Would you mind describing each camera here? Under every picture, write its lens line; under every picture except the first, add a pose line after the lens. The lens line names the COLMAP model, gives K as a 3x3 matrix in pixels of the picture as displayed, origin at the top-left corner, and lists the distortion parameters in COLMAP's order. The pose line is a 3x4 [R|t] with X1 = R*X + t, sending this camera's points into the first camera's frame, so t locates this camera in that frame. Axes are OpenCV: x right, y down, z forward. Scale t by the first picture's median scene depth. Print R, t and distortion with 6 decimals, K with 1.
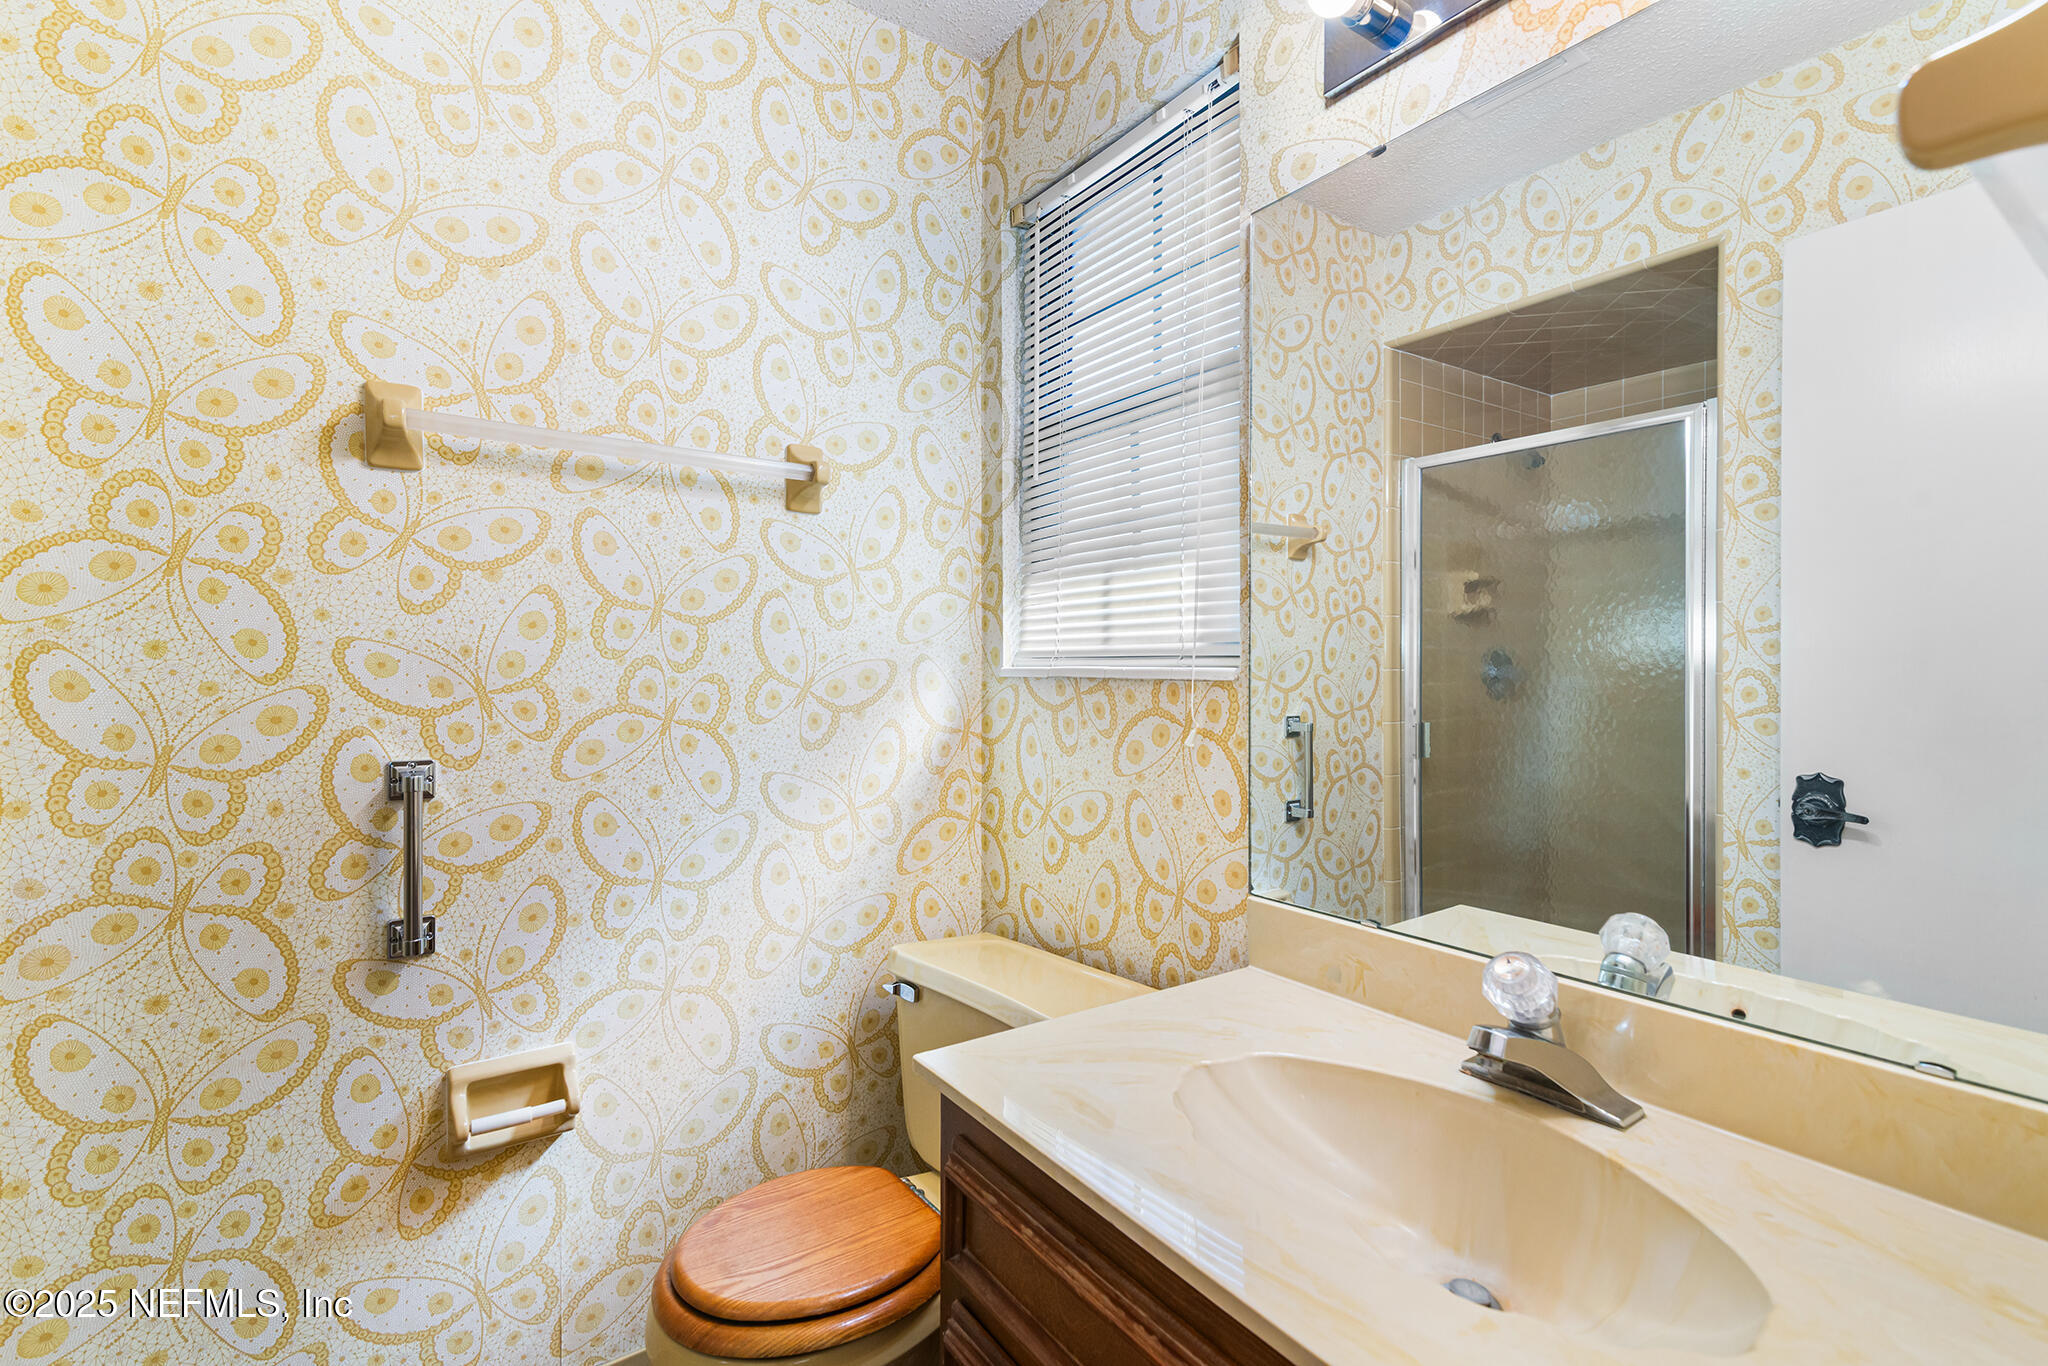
lens RADIAL K [[915.9, 0, 1016.0], [0, 915.9, 679.3], [0, 0, 1]] dist [0.015546, -0.002750]
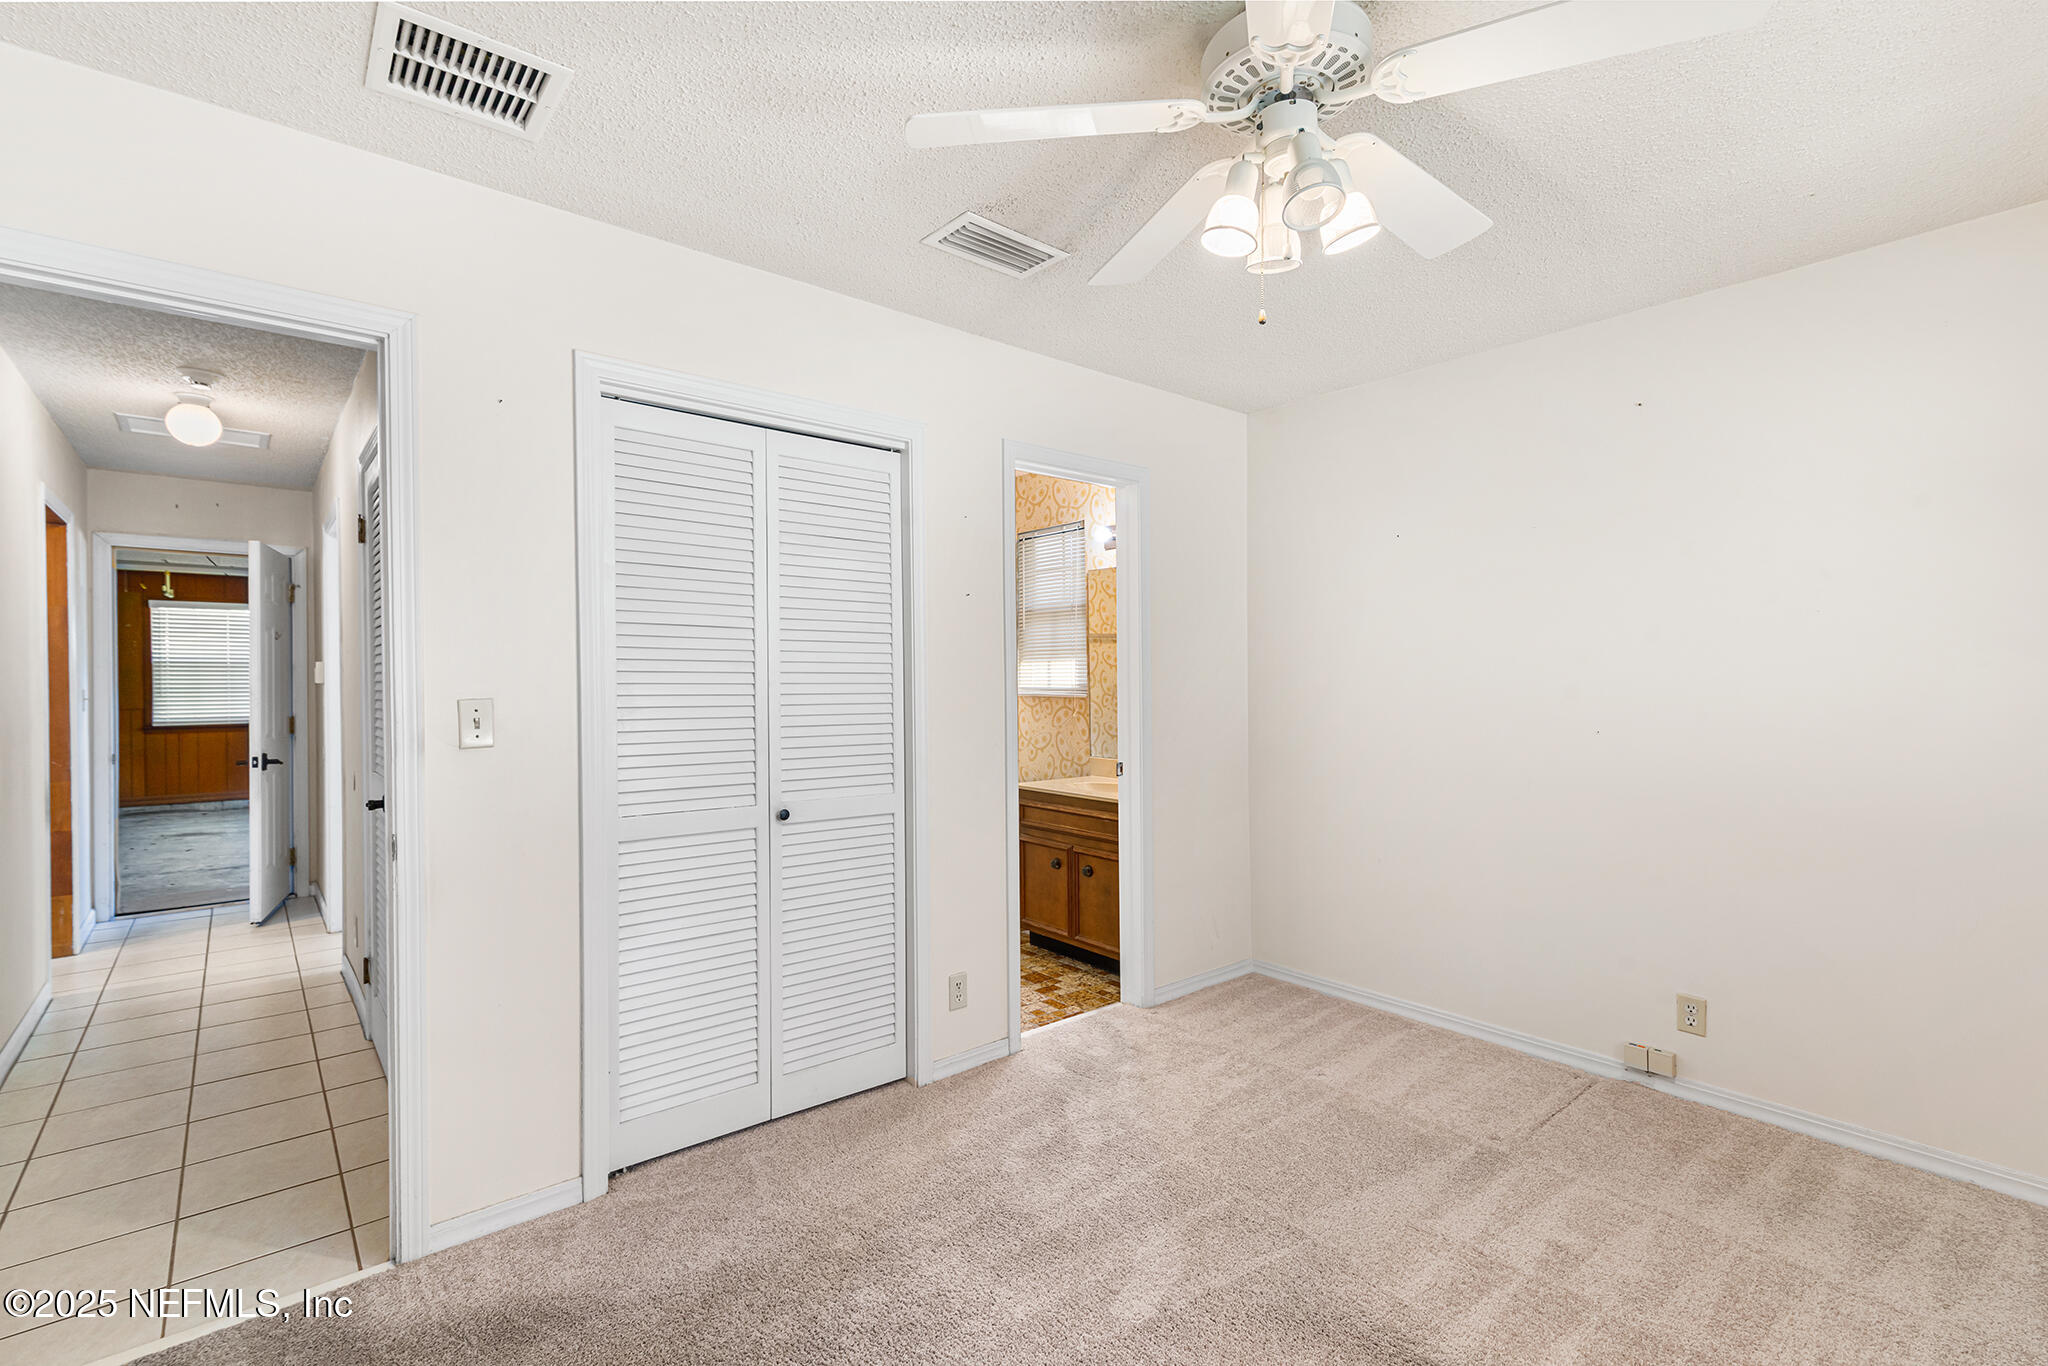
lens RADIAL K [[915.9, 0, 1025.3], [0, 915.9, 681.8], [0, 0, 1]] dist [0.015546, -0.002750]
pose [[0.994928, -0.014777, 0.099501, -0.309509], [0.015286, 0.999874, -0.004354, -0.042250], [-0.099424, 0.005853, 0.995028, -2.226677]]
